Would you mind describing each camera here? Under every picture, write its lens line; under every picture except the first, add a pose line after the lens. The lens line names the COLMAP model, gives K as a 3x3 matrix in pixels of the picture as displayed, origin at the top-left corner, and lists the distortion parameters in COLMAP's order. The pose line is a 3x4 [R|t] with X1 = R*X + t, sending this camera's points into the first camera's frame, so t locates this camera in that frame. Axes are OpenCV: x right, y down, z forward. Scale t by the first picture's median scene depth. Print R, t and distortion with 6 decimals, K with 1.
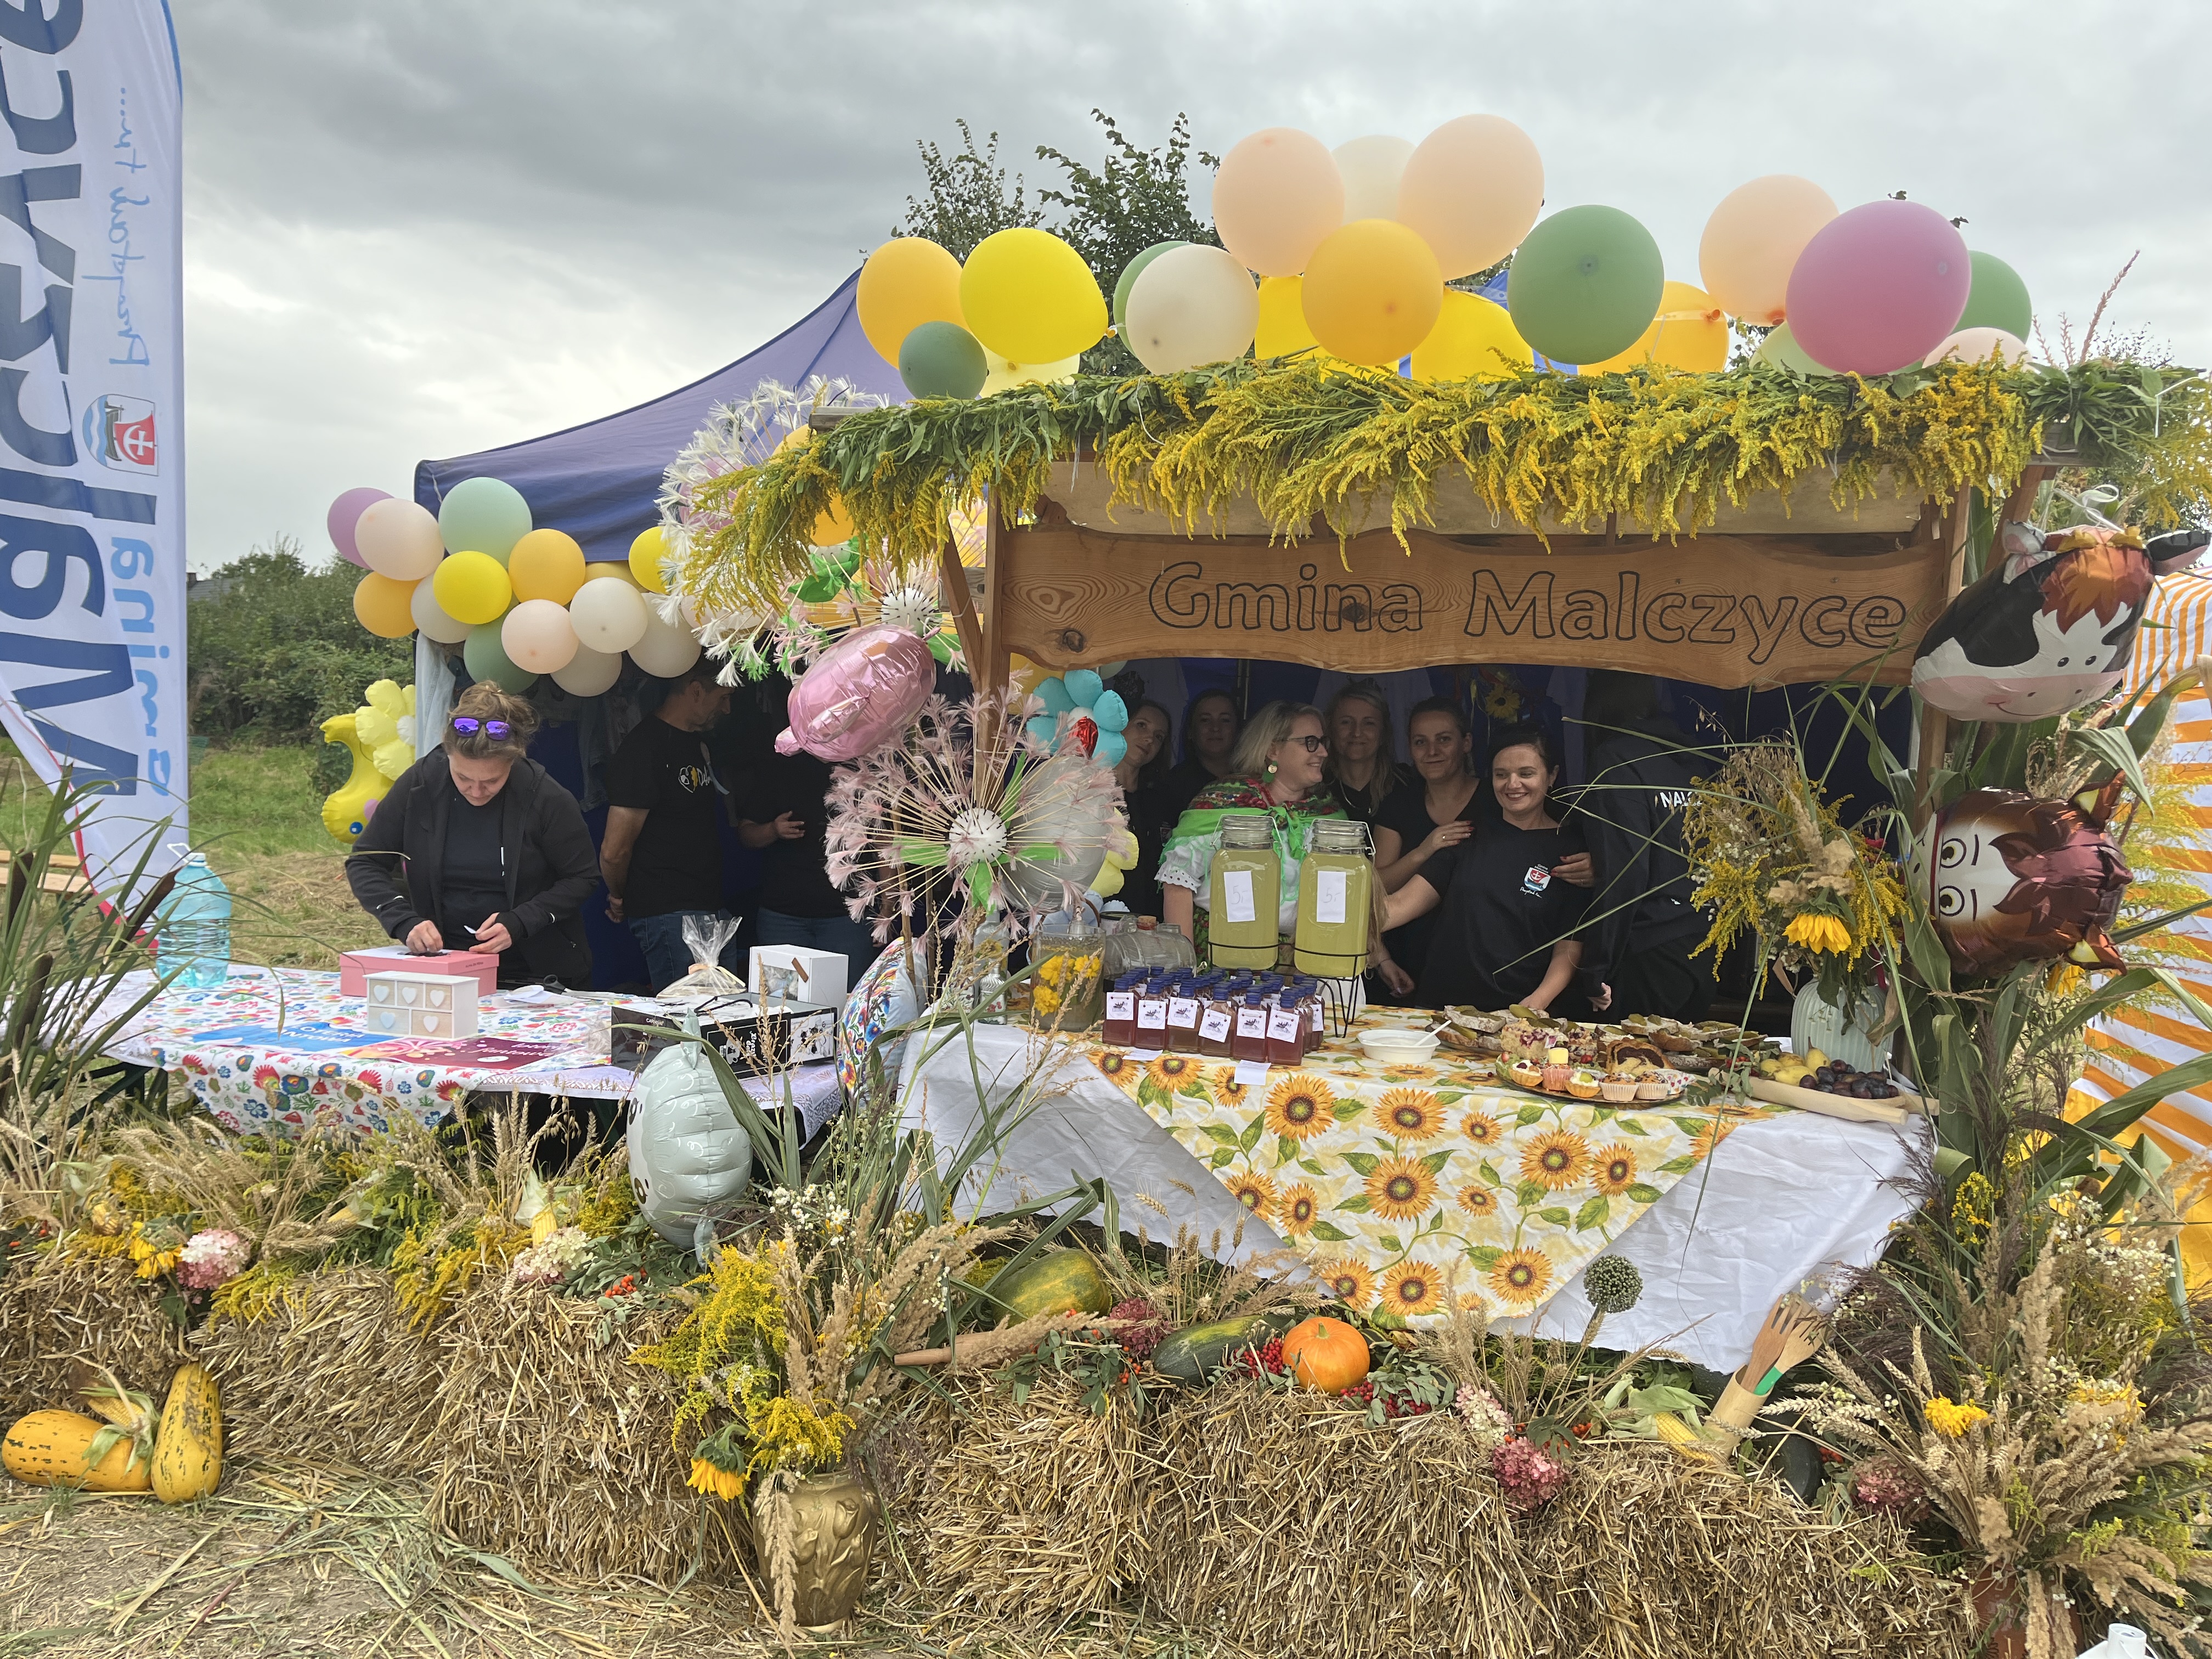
lens RADIAL K [[1685.3, 0, 1098.5], [0, 1685.3, 846.4], [0, 0, 1]] dist [0.005832, -0.005410]
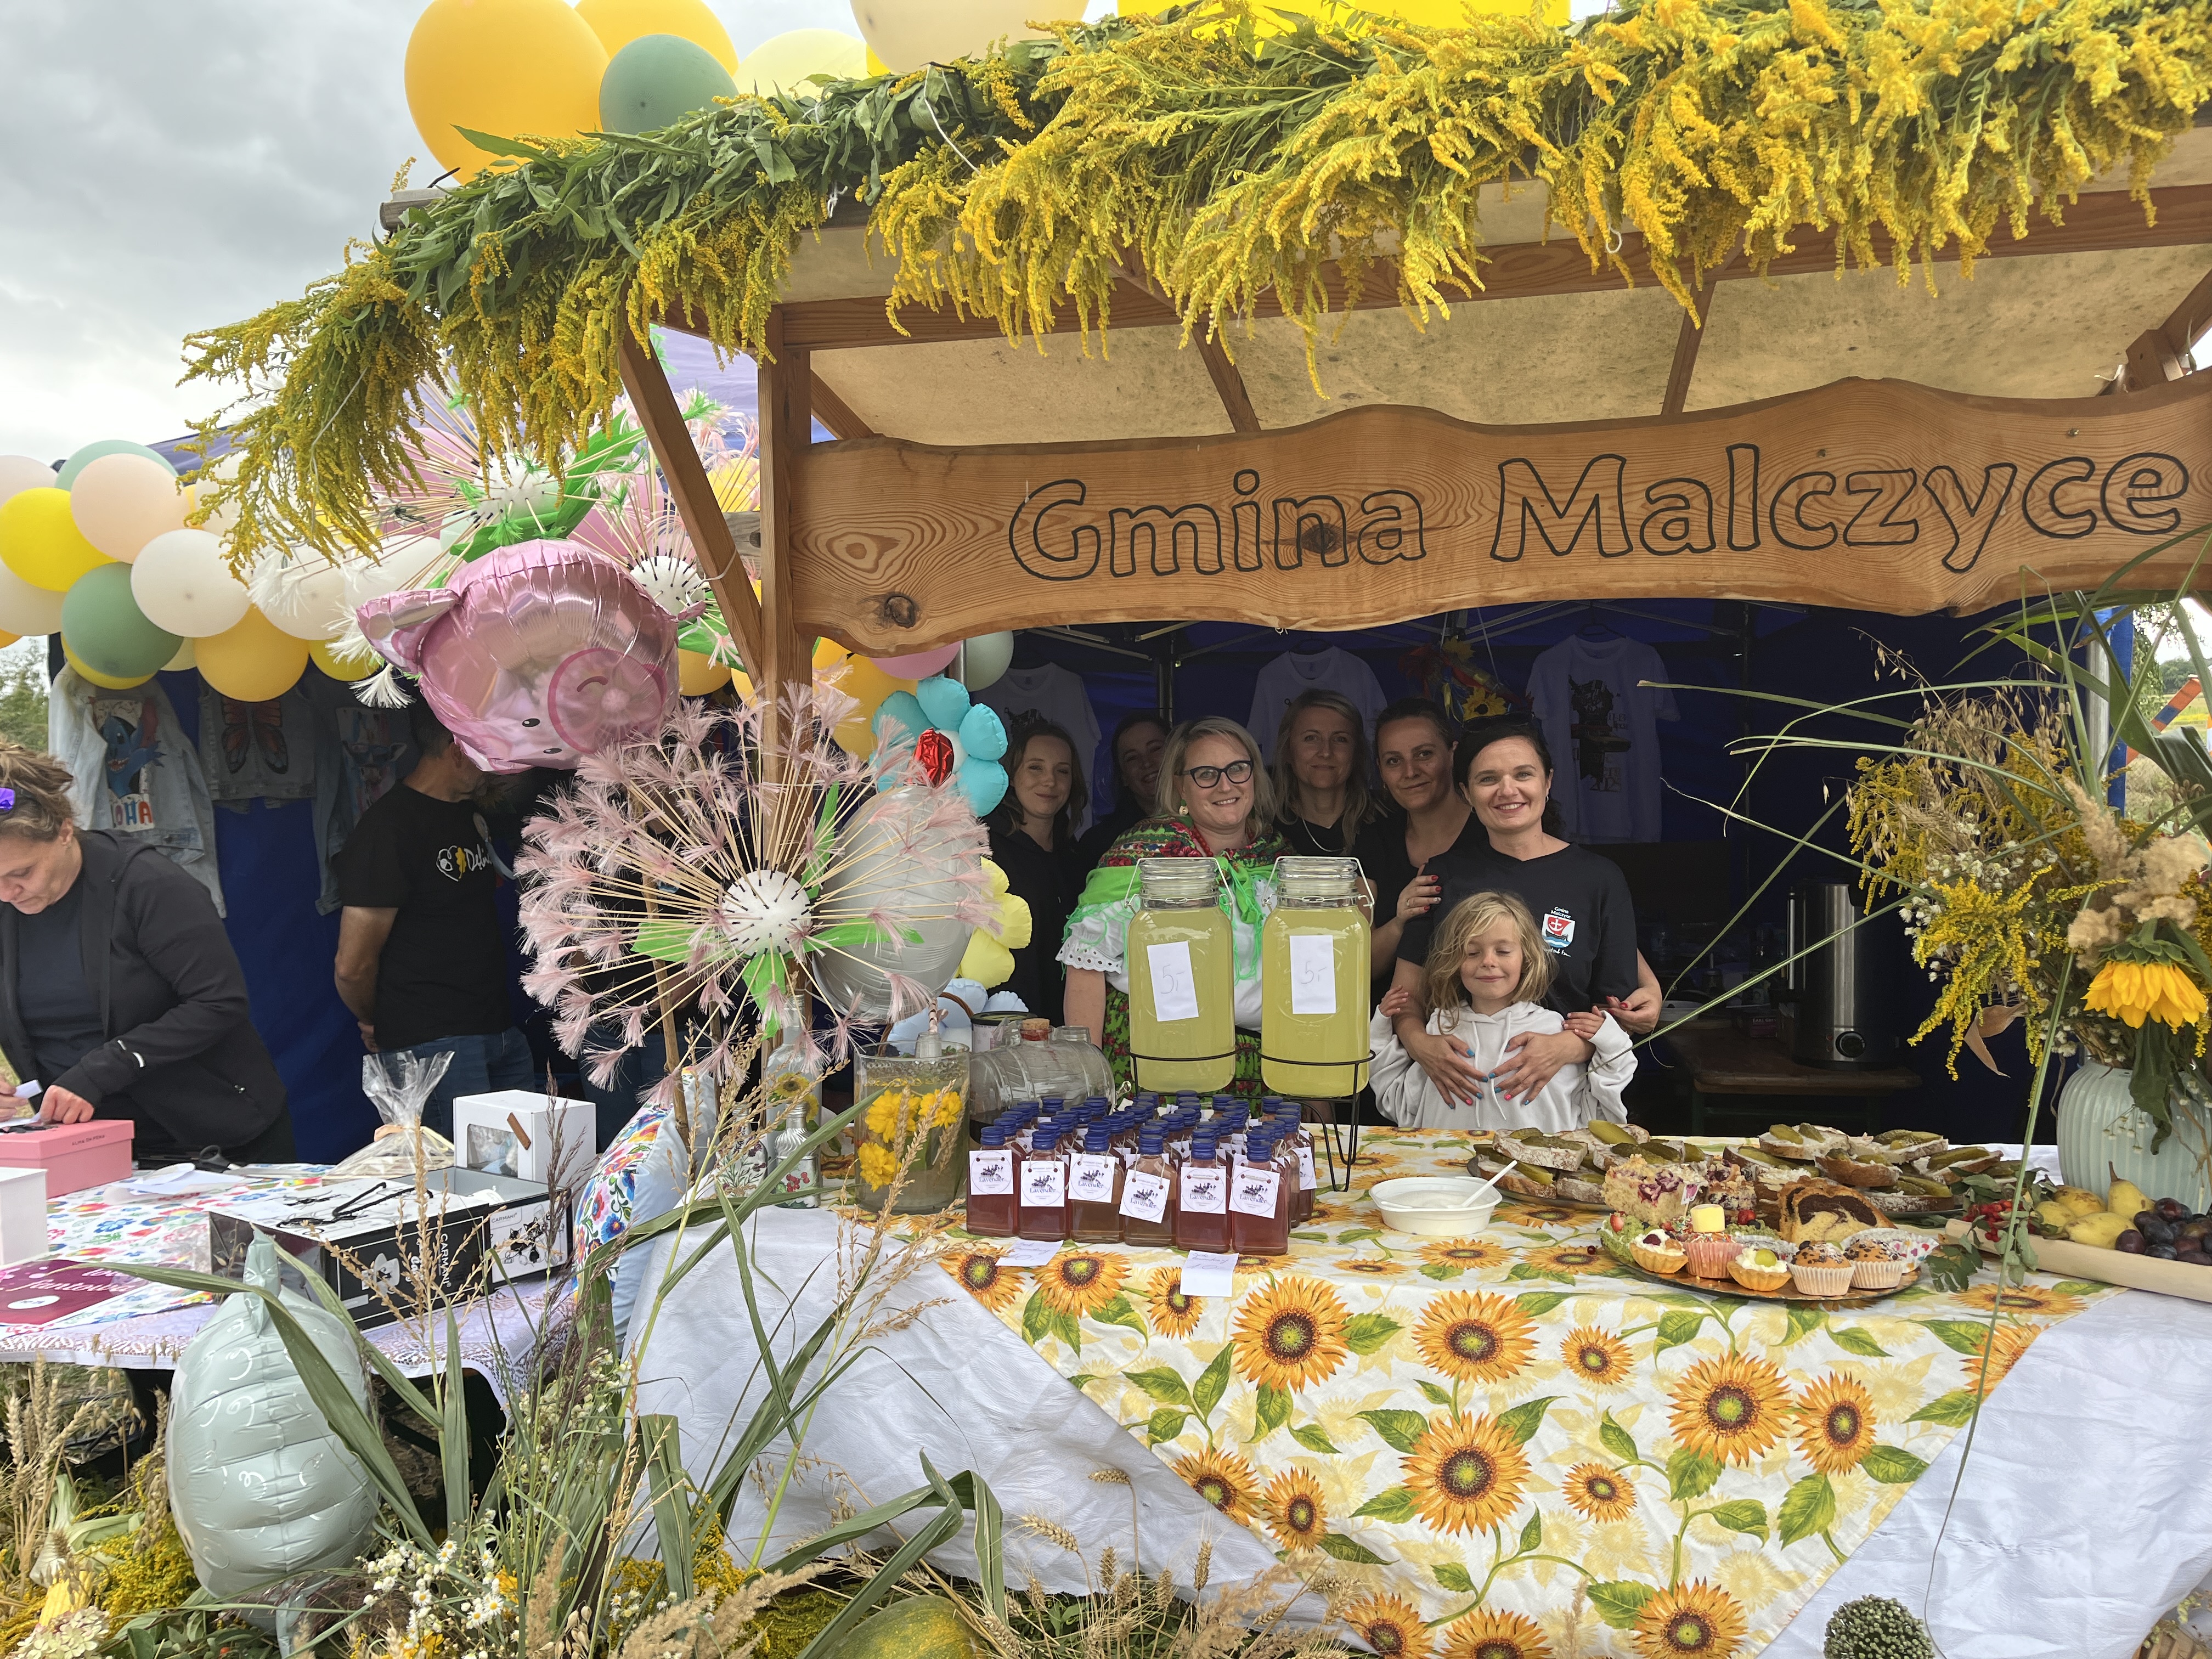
lens RADIAL K [[1685.3, 0, 1101.3], [0, 1685.3, 817.7], [0, 0, 1]] dist [0.005832, -0.005410]
pose [[0.997687, -0.055049, 0.039876, 0.036683], [0.057349, 0.996608, -0.059016, 0.003345], [-0.036492, 0.061166, 0.997460, 0.376348]]
